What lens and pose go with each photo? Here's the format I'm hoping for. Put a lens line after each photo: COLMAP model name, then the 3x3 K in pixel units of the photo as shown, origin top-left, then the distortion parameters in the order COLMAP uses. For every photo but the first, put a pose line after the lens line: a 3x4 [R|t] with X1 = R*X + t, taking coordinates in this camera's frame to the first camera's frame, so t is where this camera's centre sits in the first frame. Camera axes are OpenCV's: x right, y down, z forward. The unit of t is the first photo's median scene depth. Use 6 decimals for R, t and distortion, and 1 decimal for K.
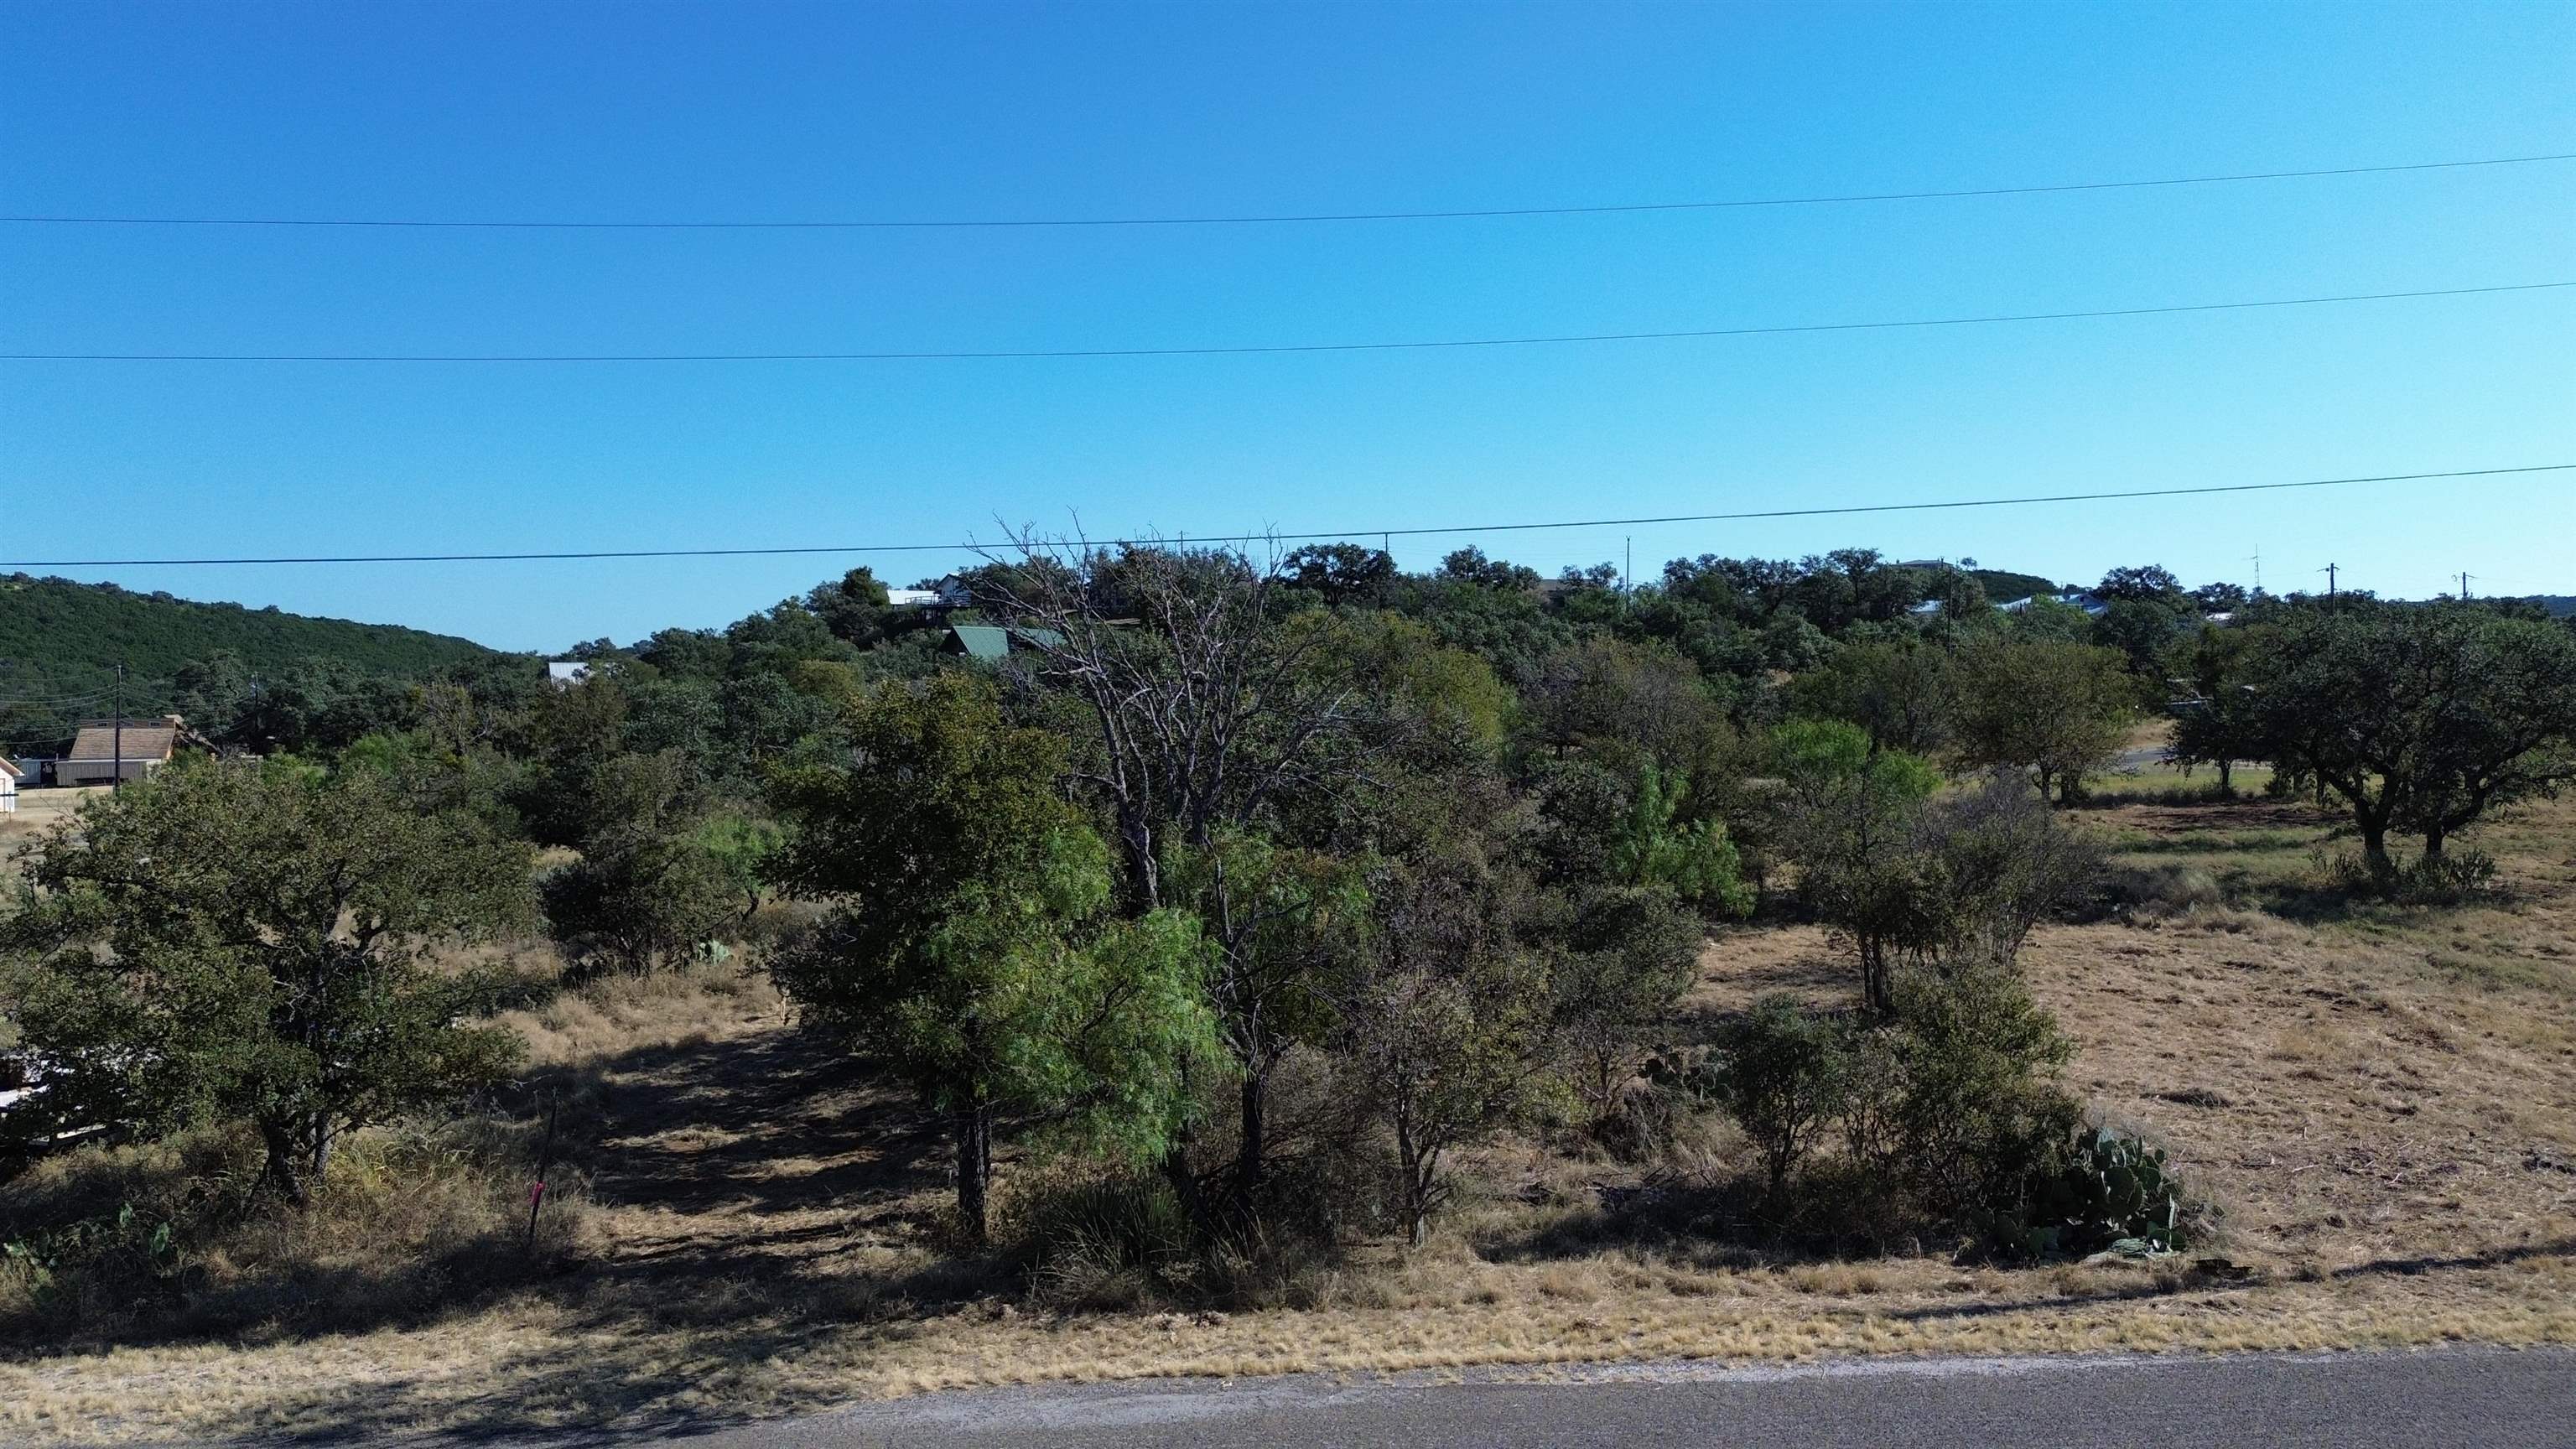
lens RADIAL K [[1813.0, 0, 1288.0], [0, 1813.0, 724.5], [0, 0, 1]] dist [0.066558, -0.060504]
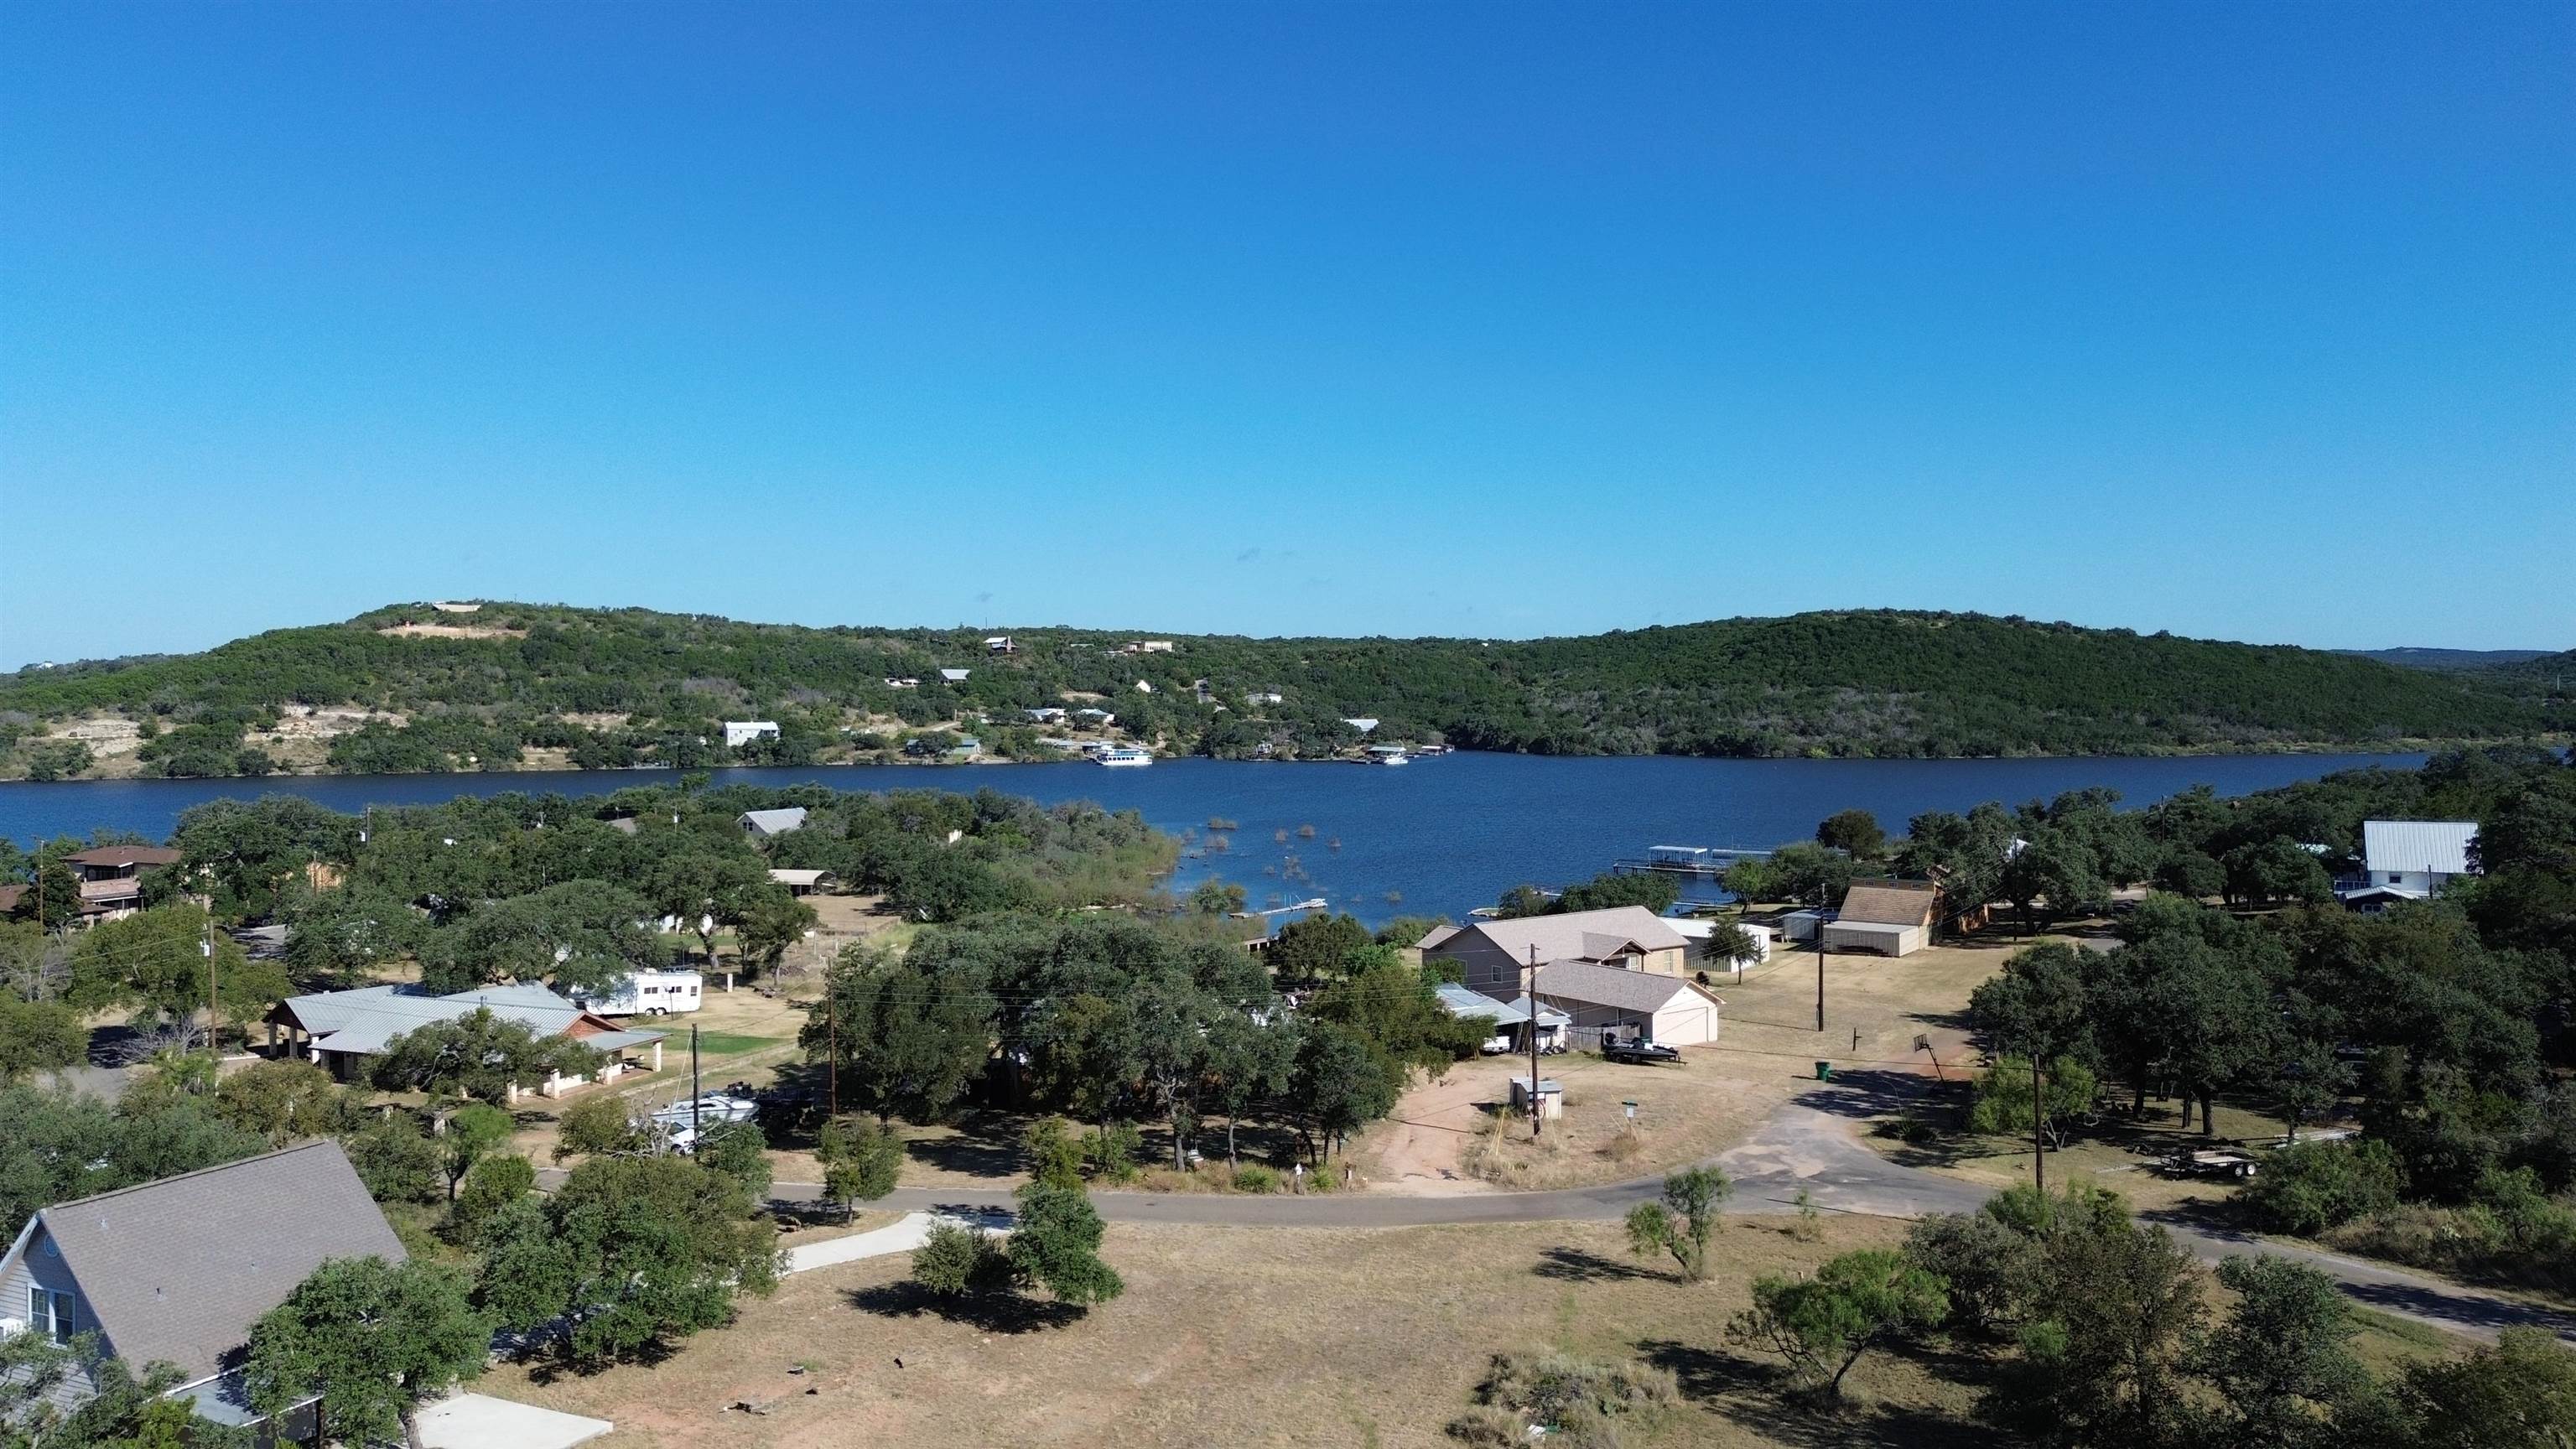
lens RADIAL K [[1815.5, 0, 1288.0], [0, 1815.5, 724.5], [0, 0, 1]] dist [0.064592, -0.058912]
pose [[0.572230, 0.012552, -0.819997, -0.077324], [-0.009131, 0.999918, 0.008934, -0.510508], [0.820042, 0.002375, 0.572298, 0.978649]]
